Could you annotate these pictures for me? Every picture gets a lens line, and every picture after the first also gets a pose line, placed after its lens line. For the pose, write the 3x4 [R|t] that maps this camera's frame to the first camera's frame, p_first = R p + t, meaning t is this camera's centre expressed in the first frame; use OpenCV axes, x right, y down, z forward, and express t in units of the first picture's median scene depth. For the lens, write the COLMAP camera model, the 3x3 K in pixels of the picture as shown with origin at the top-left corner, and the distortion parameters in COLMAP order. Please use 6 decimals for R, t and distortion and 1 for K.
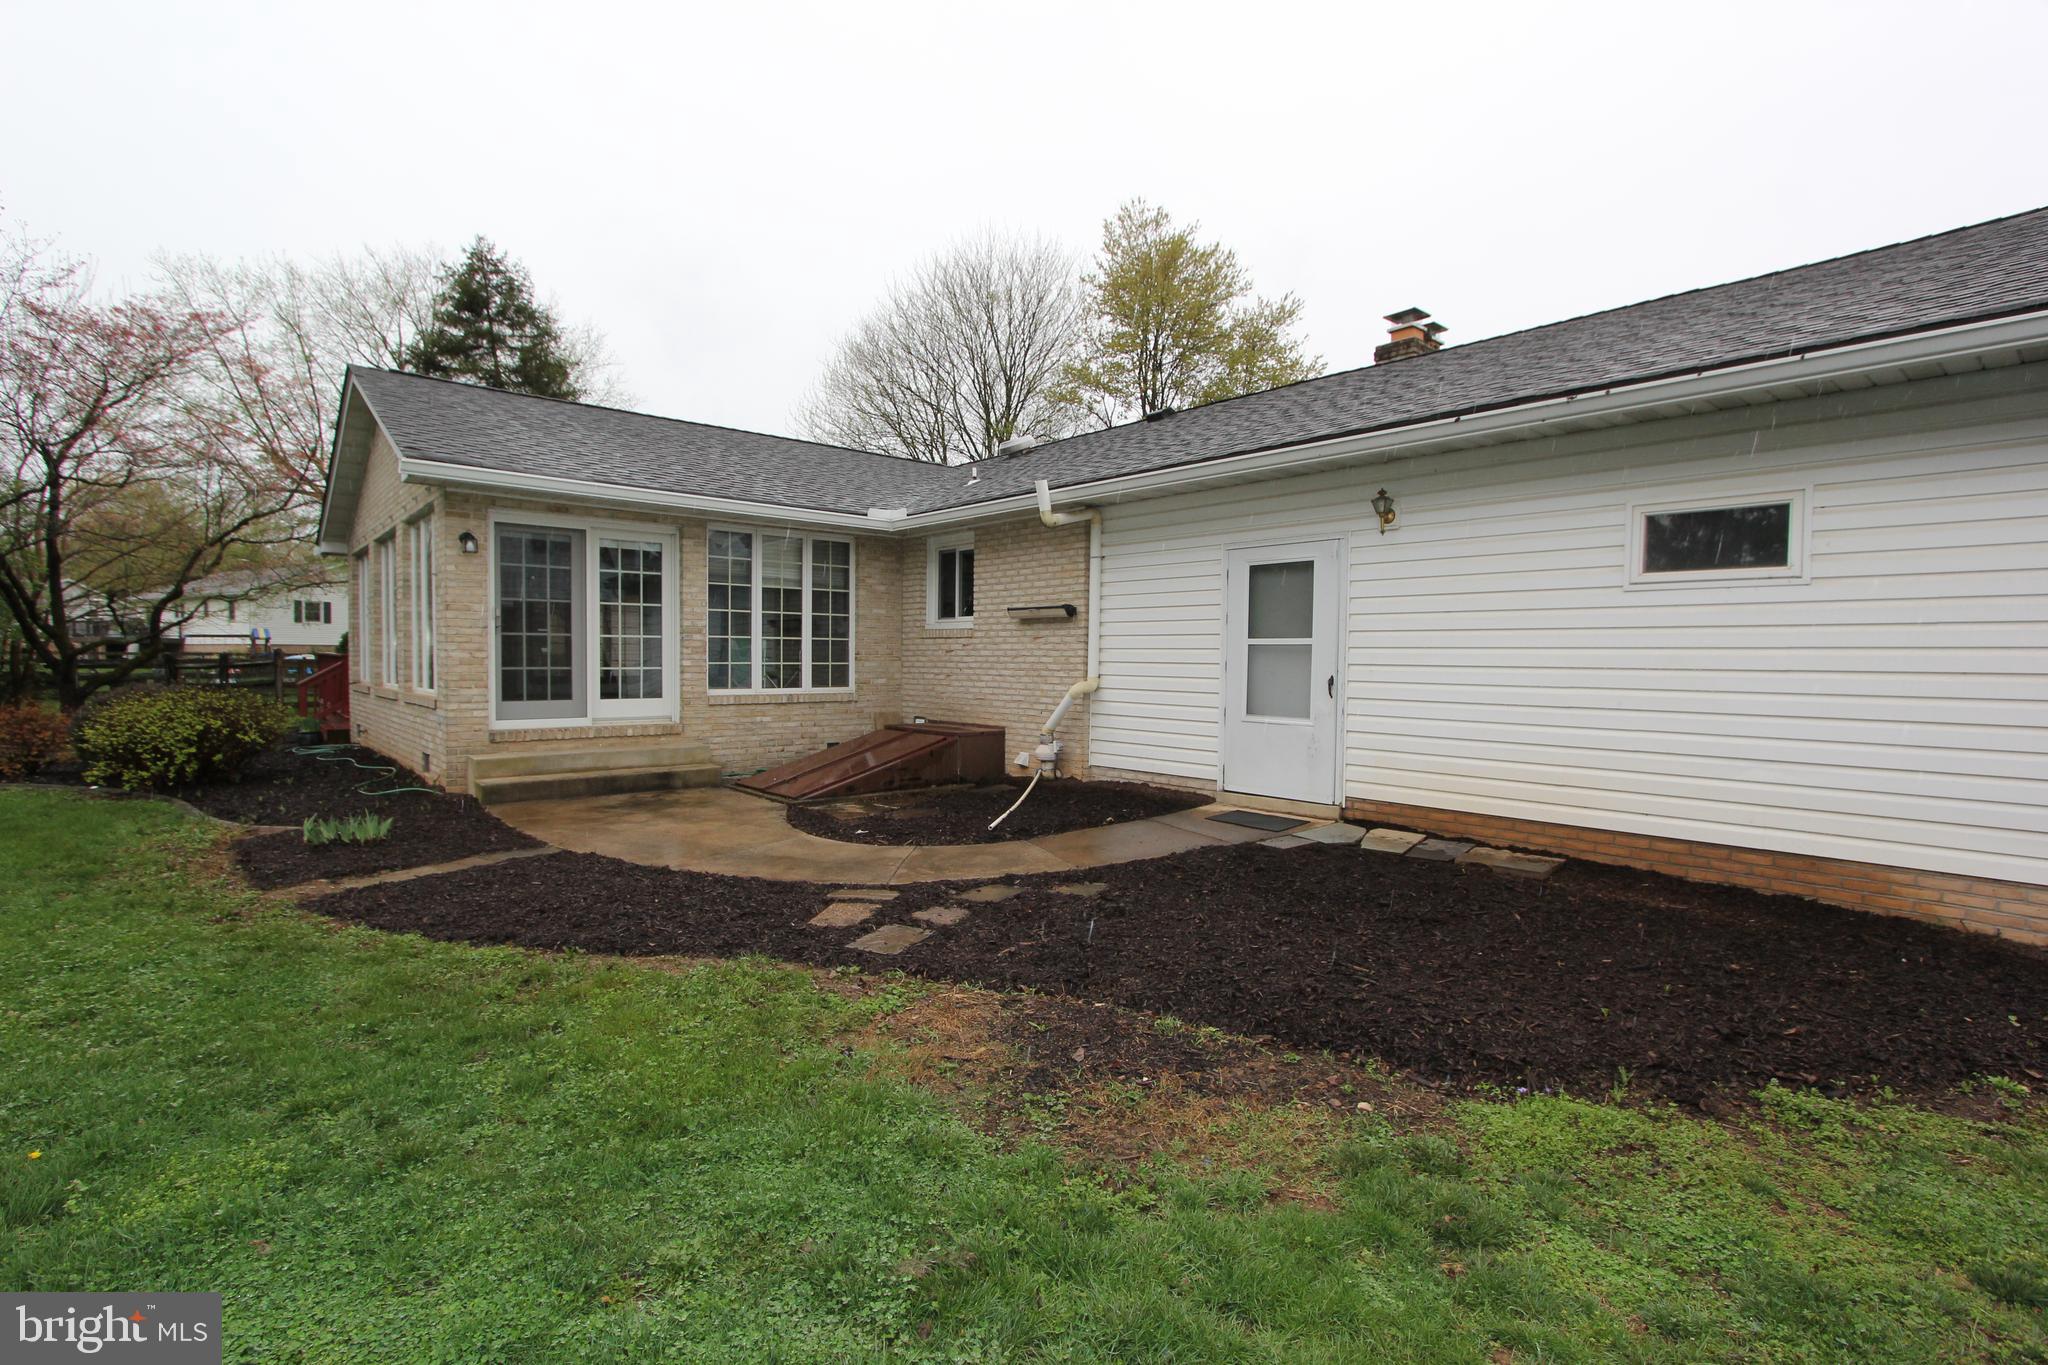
lens RADIAL K [[949.3, 0, 1024.0], [0, 949.3, 682.5], [0, 0, 1]] dist [-0.000917, 0.000130]
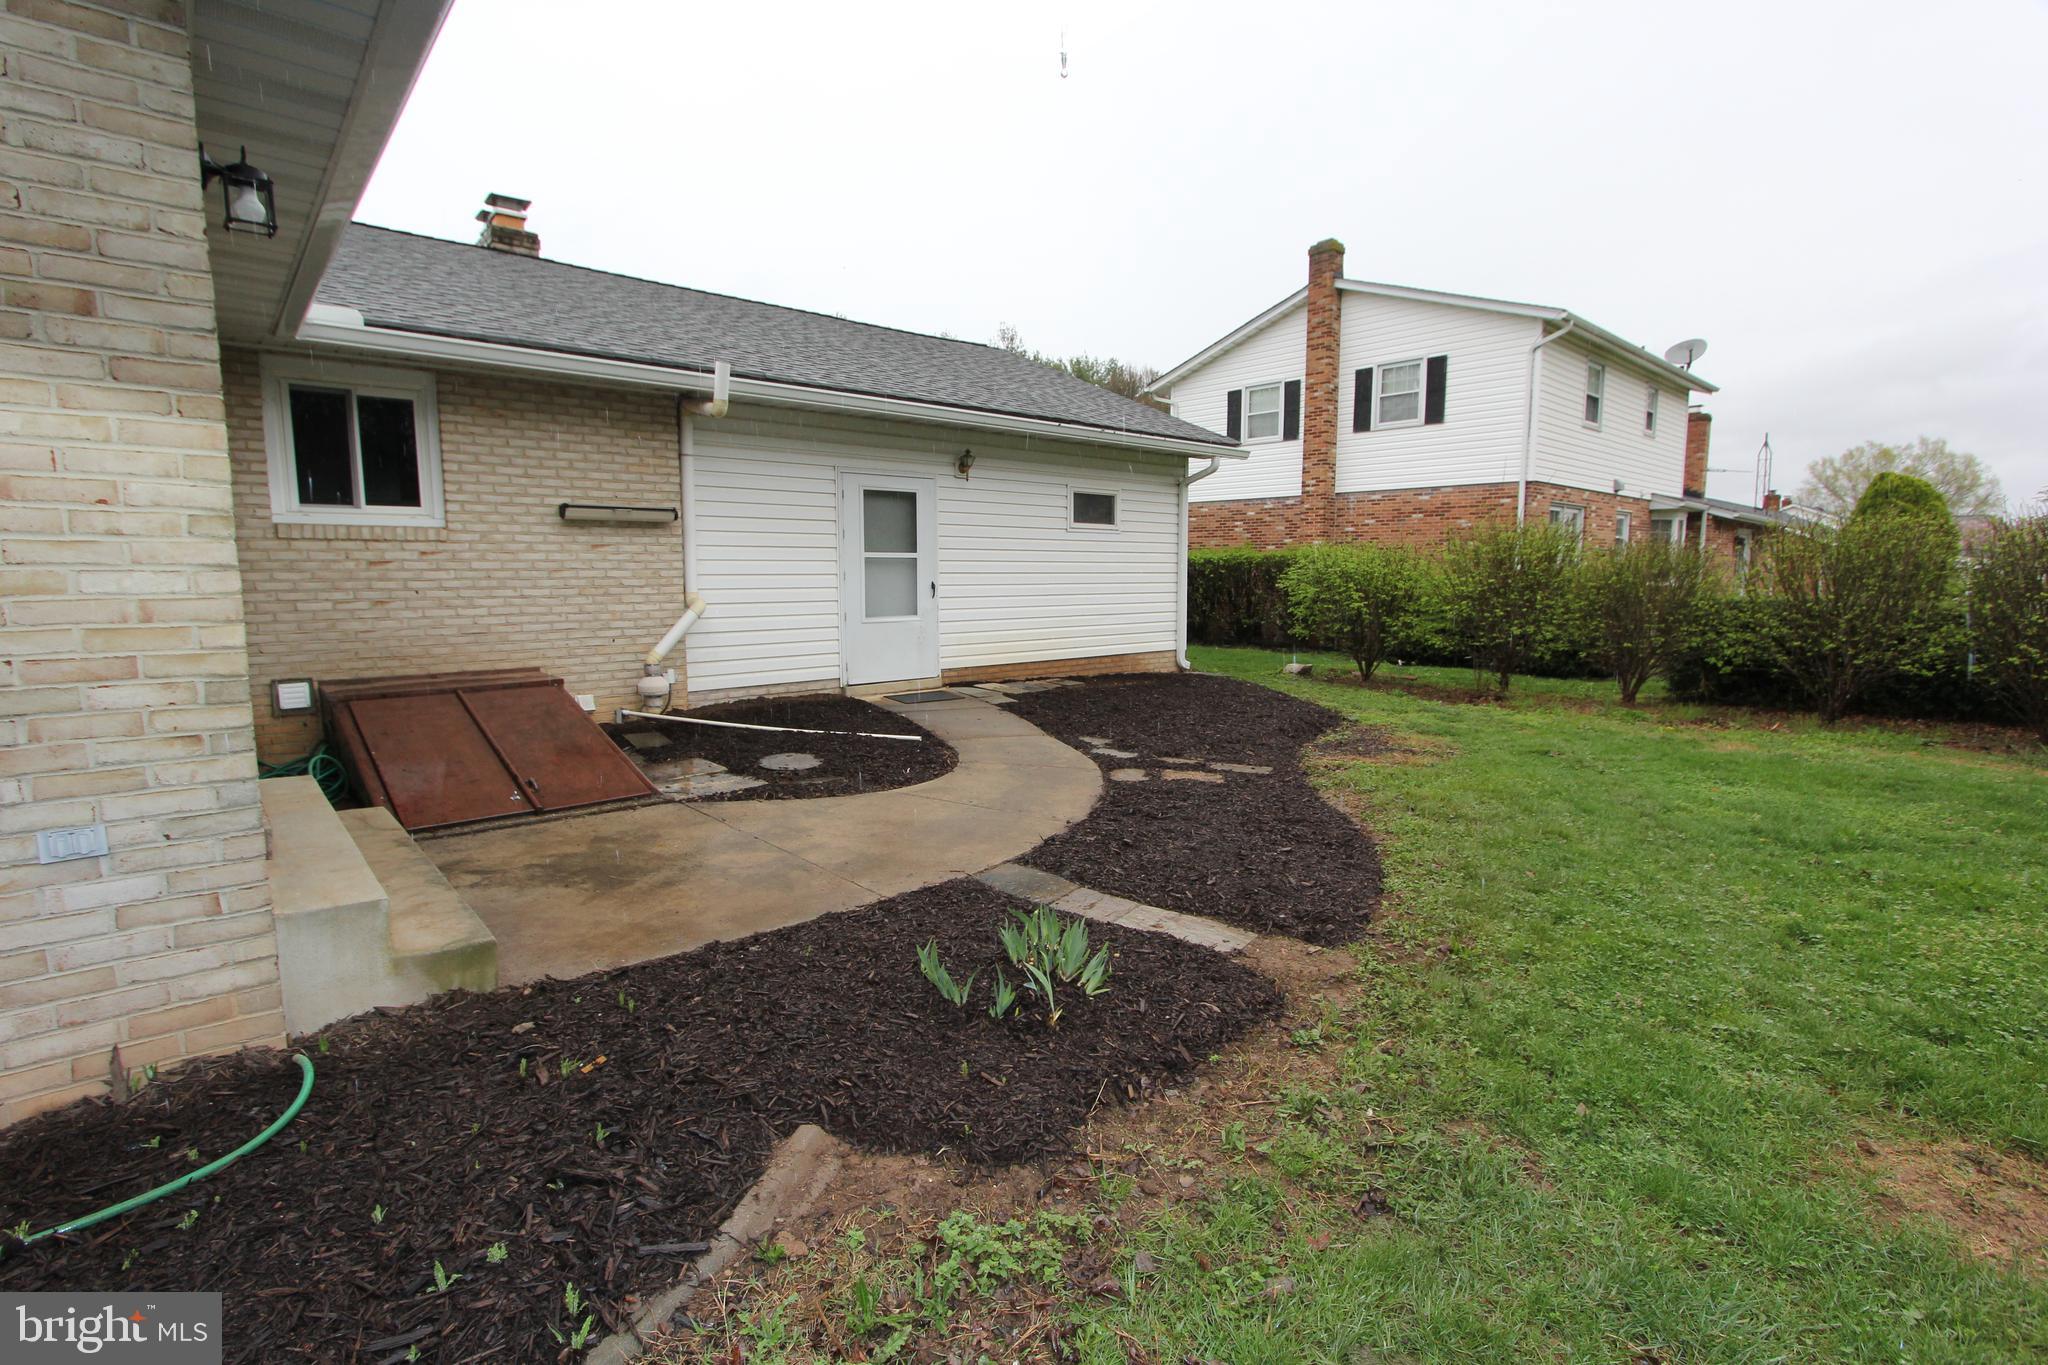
lens RADIAL K [[949.3, 0, 1024.0], [0, 949.3, 682.5], [0, 0, 1]] dist [-0.000917, 0.000130]
pose [[0.005775, -0.123338, 0.992348, -0.951854], [0.032225, 0.991872, 0.123092, -0.024702], [-0.999464, 0.031267, 0.009703, 0.797967]]
